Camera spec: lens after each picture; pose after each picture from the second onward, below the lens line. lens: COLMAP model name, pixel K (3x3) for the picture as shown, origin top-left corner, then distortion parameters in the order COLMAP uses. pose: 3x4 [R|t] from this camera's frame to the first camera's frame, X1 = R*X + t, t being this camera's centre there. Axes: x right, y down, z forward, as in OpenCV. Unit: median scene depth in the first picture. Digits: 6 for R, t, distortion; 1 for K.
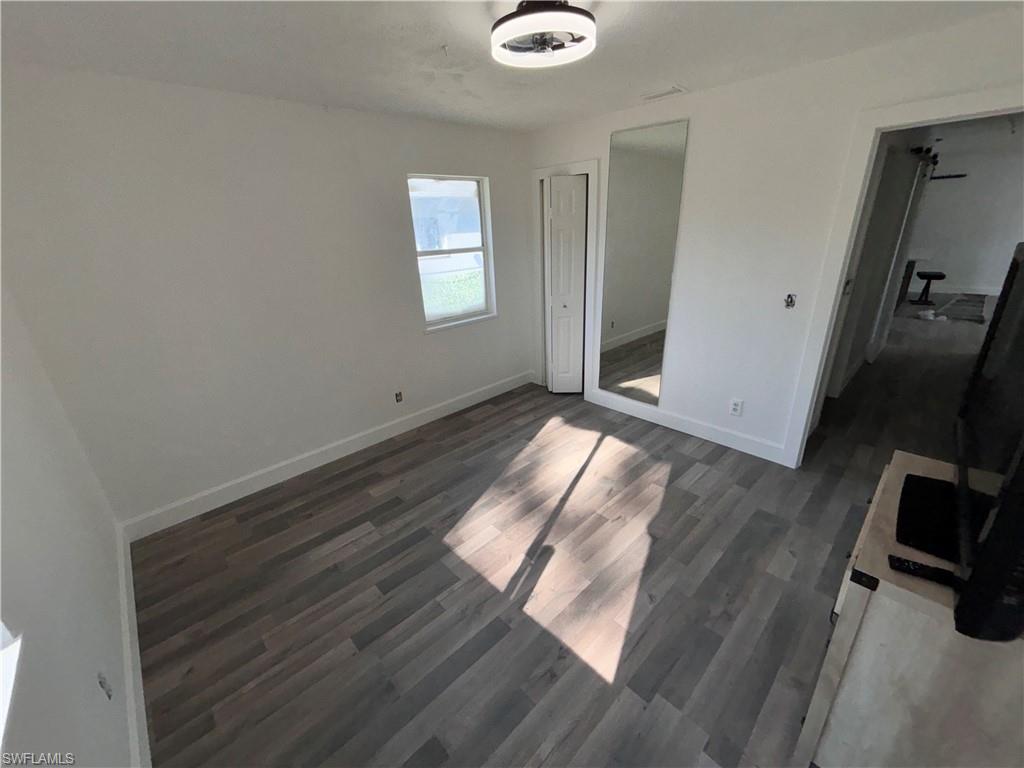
lens RADIAL K [[413.2, 0, 509.5], [0, 413.2, 383.3], [0, 0, 1]] dist [-0.000458, 0.000570]
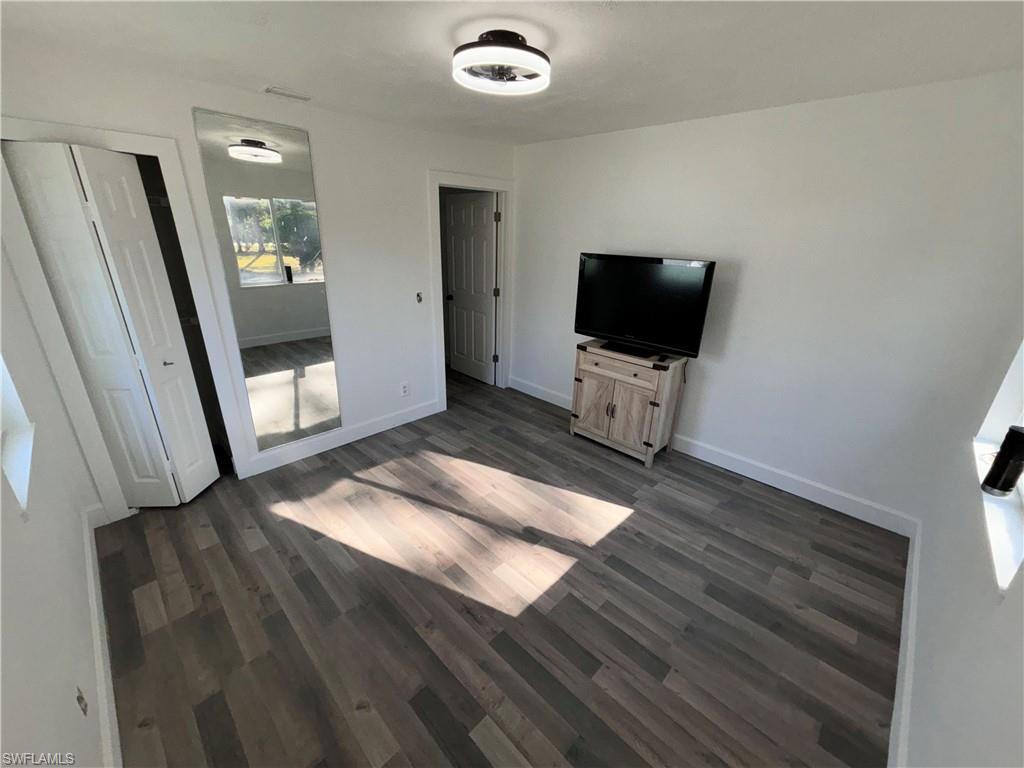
lens RADIAL K [[413.2, 0, 509.5], [0, 413.2, 383.3], [0, 0, 1]] dist [-0.000458, 0.000570]
pose [[-0.034182, -0.313961, 0.948820, -0.741930], [0.338987, 0.889454, 0.306529, -0.273186], [-0.940170, 0.332115, 0.076025, 0.730807]]
